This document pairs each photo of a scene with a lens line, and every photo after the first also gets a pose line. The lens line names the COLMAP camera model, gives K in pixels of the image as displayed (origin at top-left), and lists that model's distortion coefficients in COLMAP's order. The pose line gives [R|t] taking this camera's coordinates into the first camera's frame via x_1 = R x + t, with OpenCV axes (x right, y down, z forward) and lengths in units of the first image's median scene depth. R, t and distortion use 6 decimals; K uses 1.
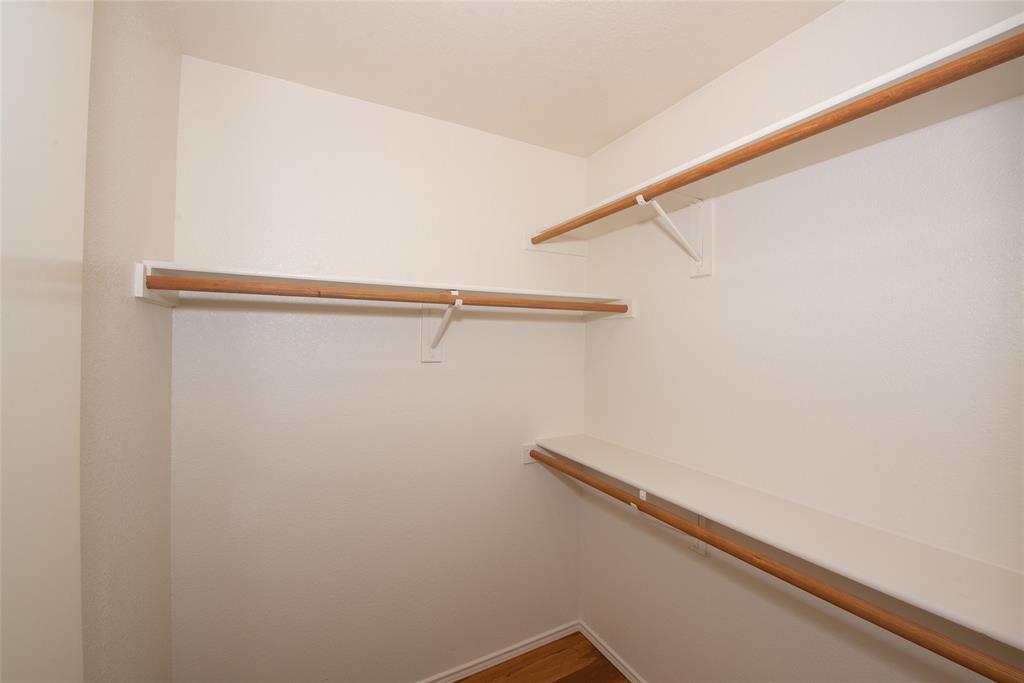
lens RADIAL K [[458.0, 0, 514.9], [0, 458.0, 335.8], [0, 0, 1]] dist [-0.002504, 0.000010]
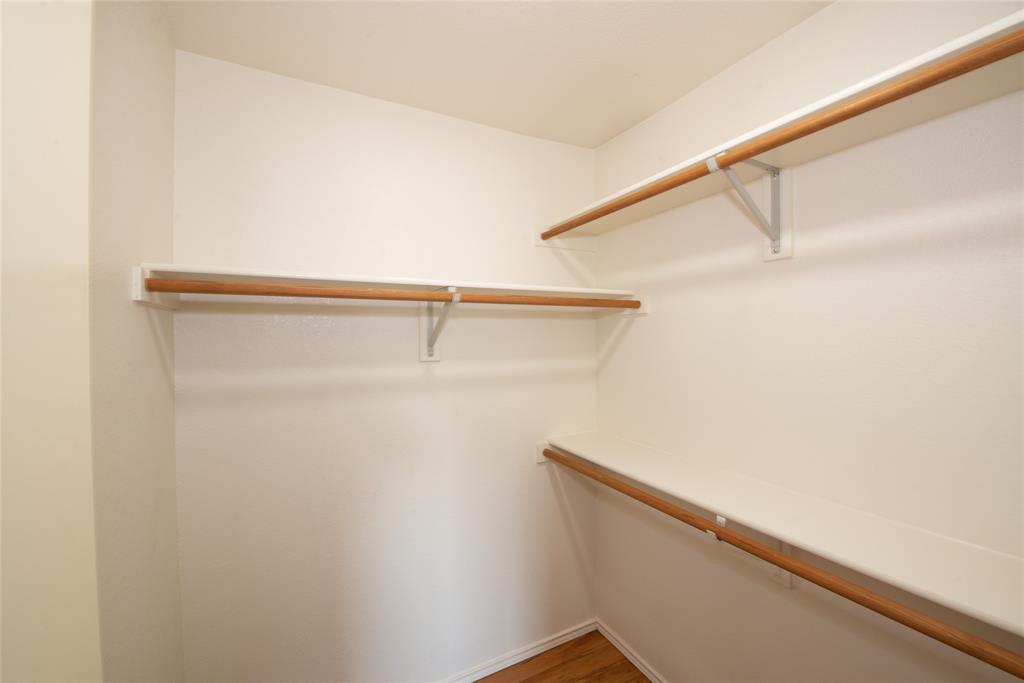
lens RADIAL K [[410.0, 0, 512.0], [0, 410.0, 341.5], [0, 0, 1]] dist [0.001529, -0.008048]
pose [[0.999378, -0.015415, 0.031716, -0.058248], [0.014777, 0.999686, 0.020244, -0.001471], [-0.032018, -0.019763, 0.999292, 0.125114]]
